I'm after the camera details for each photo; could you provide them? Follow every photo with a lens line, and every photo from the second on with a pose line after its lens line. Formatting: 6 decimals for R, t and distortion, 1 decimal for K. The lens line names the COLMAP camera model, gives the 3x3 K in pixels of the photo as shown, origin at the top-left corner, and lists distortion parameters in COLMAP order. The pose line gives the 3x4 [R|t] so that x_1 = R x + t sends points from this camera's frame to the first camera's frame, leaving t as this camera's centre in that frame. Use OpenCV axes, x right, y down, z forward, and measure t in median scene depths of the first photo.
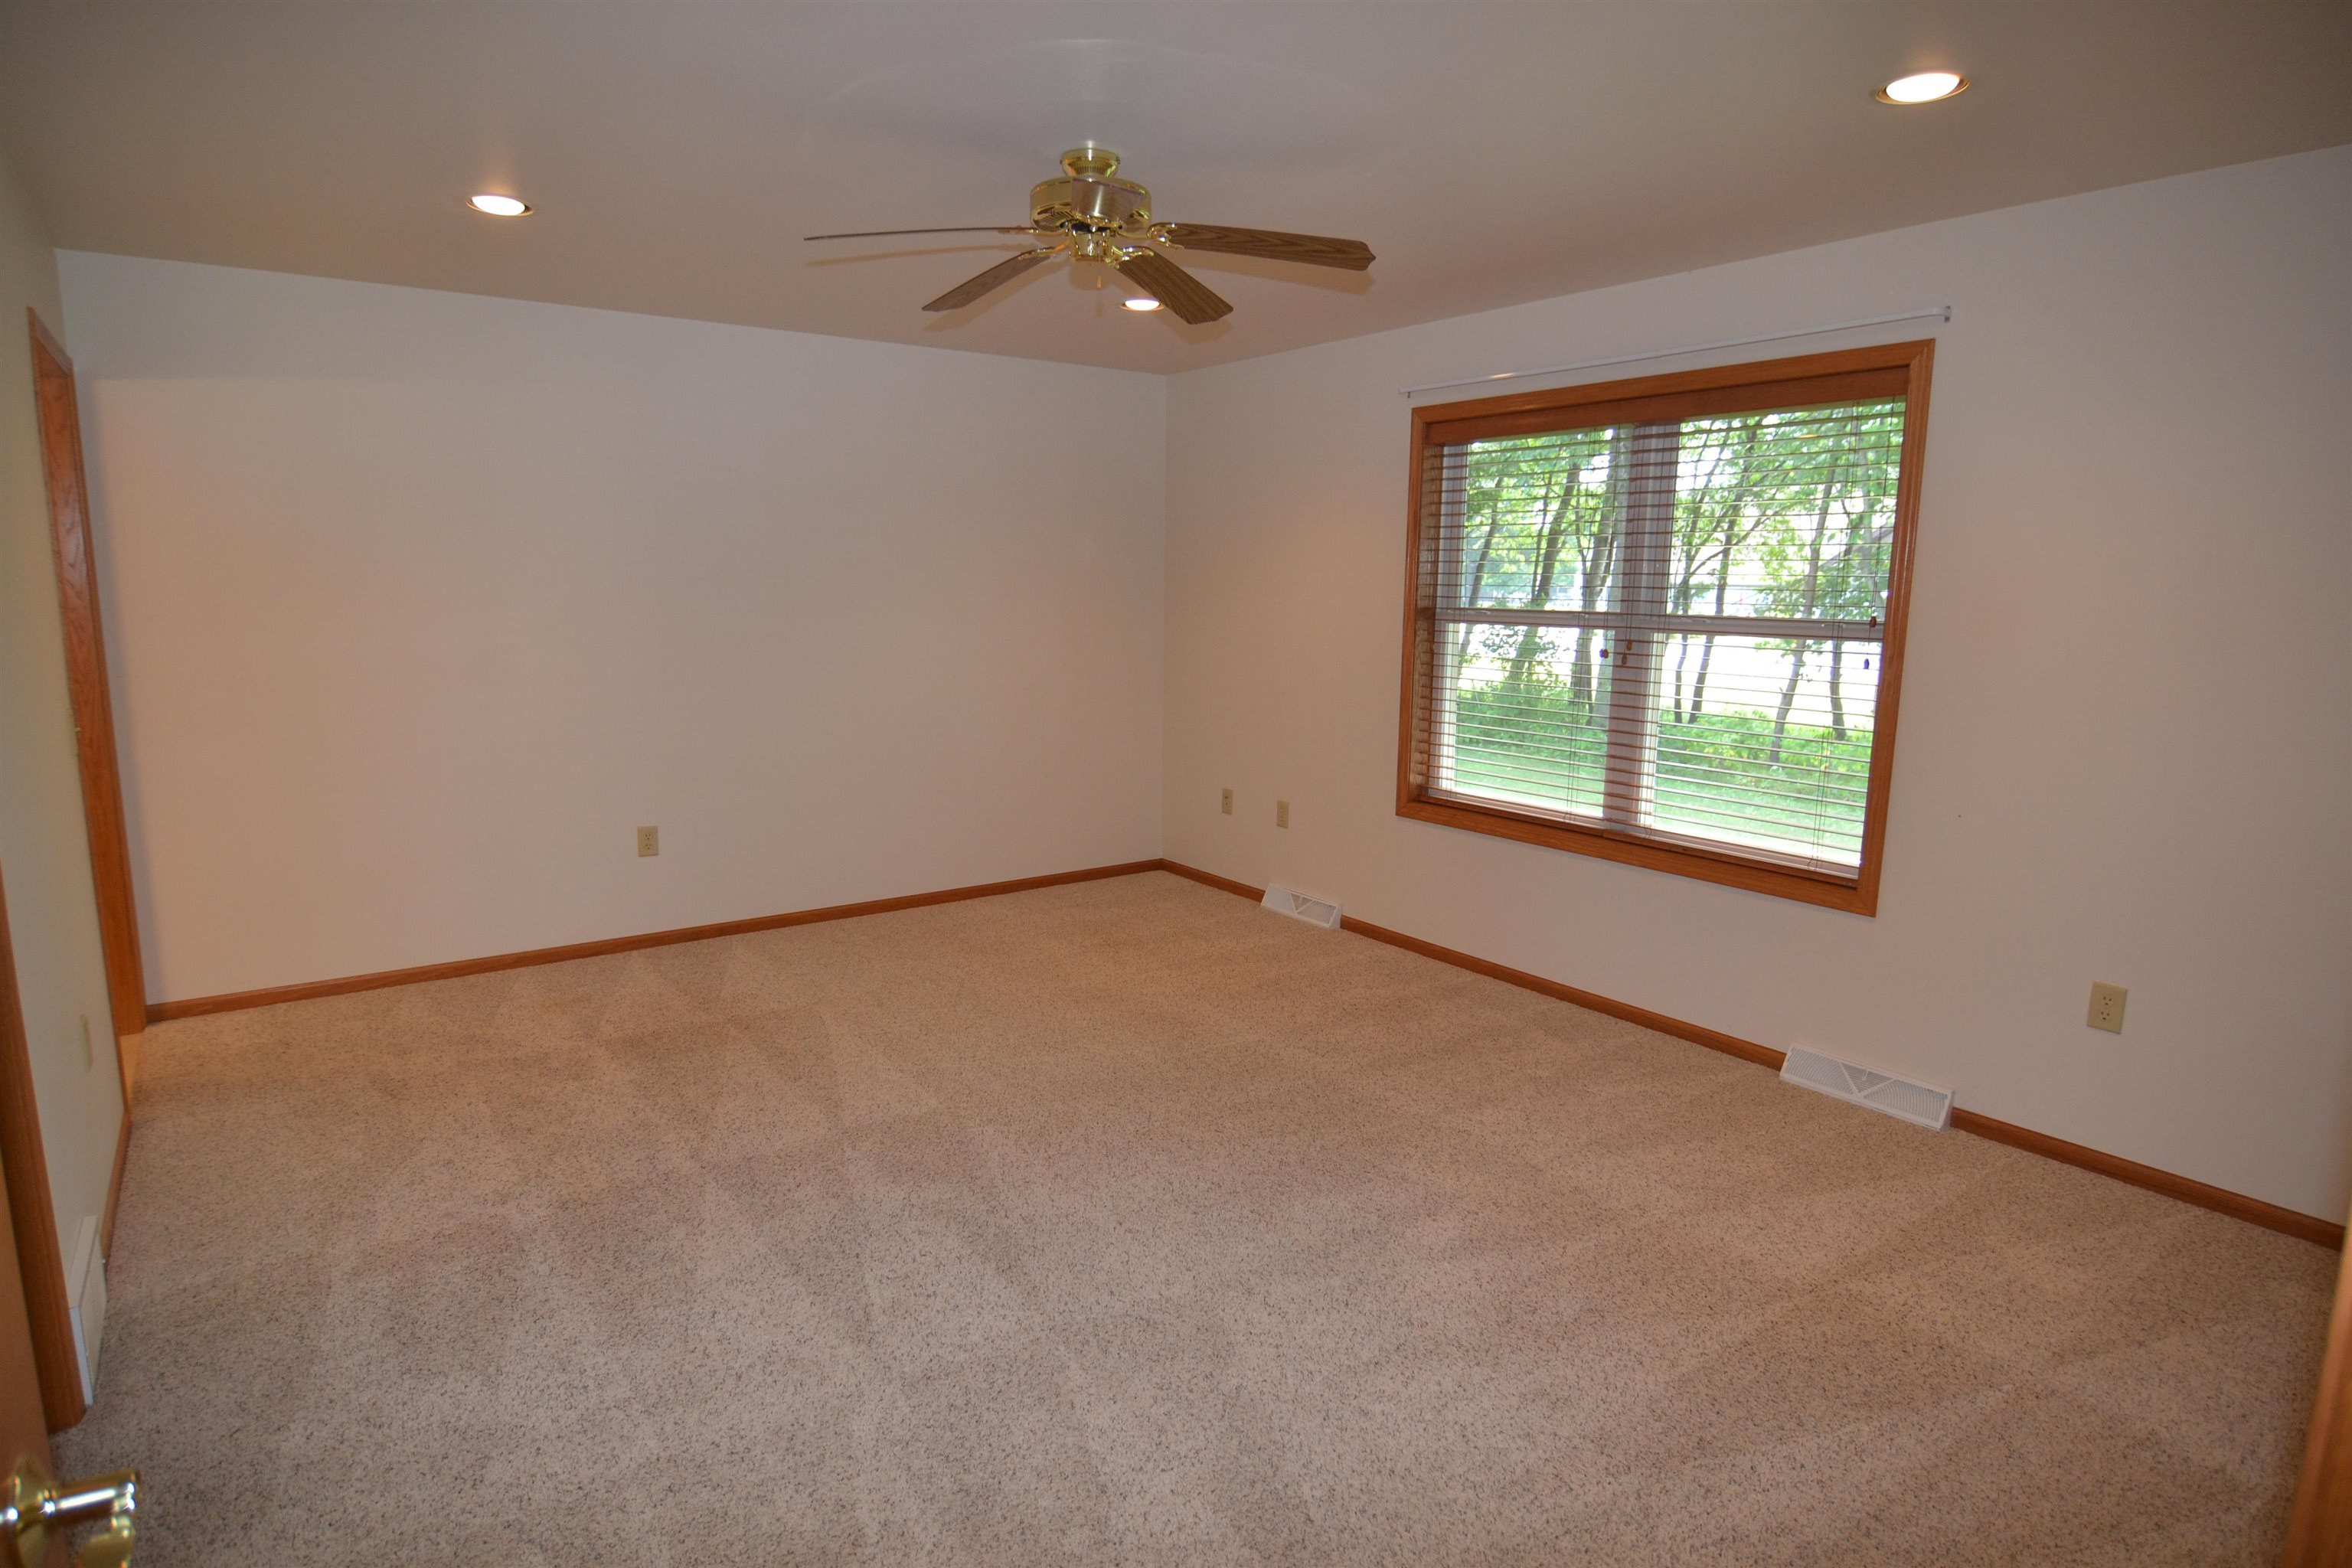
lens RADIAL K [[1275.2, 0, 1175.1], [0, 1275.2, 789.6], [0, 0, 1]] dist [-0.015201, -0.007621]
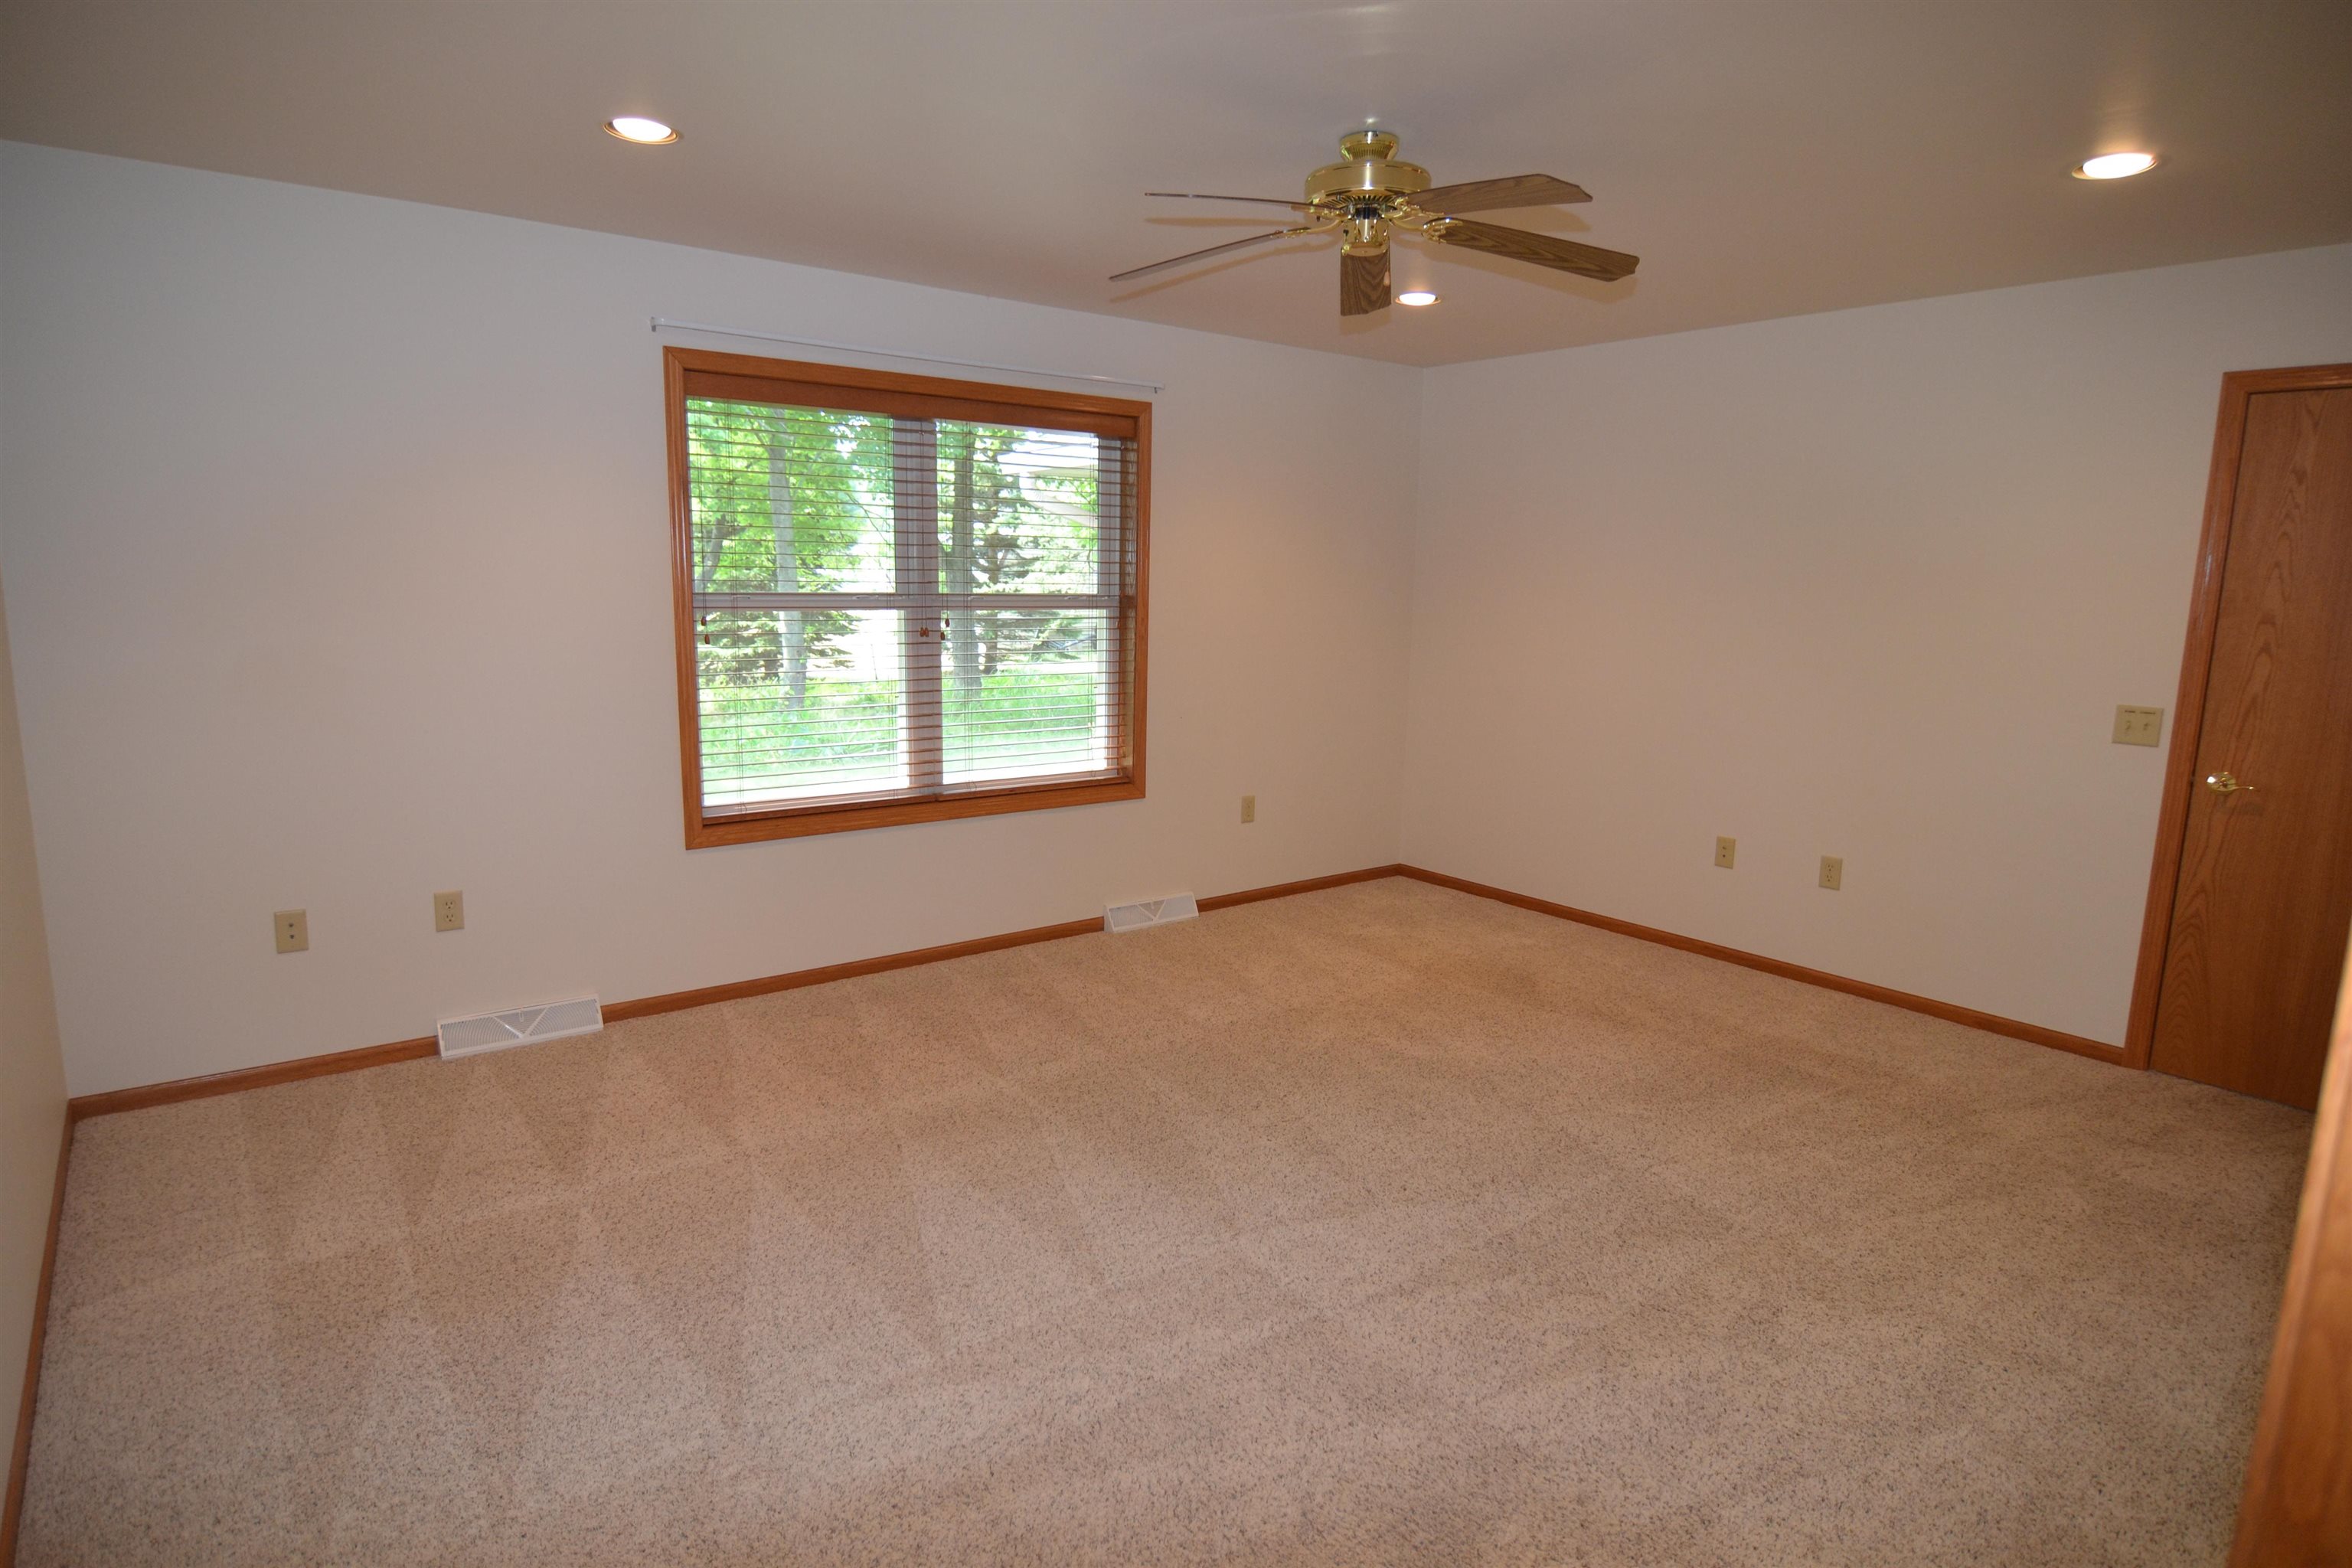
lens RADIAL K [[1275.2, 0, 1184.9], [0, 1275.2, 775.7], [0, 0, 1]] dist [-0.015201, -0.007621]
pose [[-0.037780, -0.176797, 0.983522, -0.753379], [0.137271, 0.973976, 0.180354, -0.154296], [-0.989813, 0.141823, -0.012528, 0.826147]]
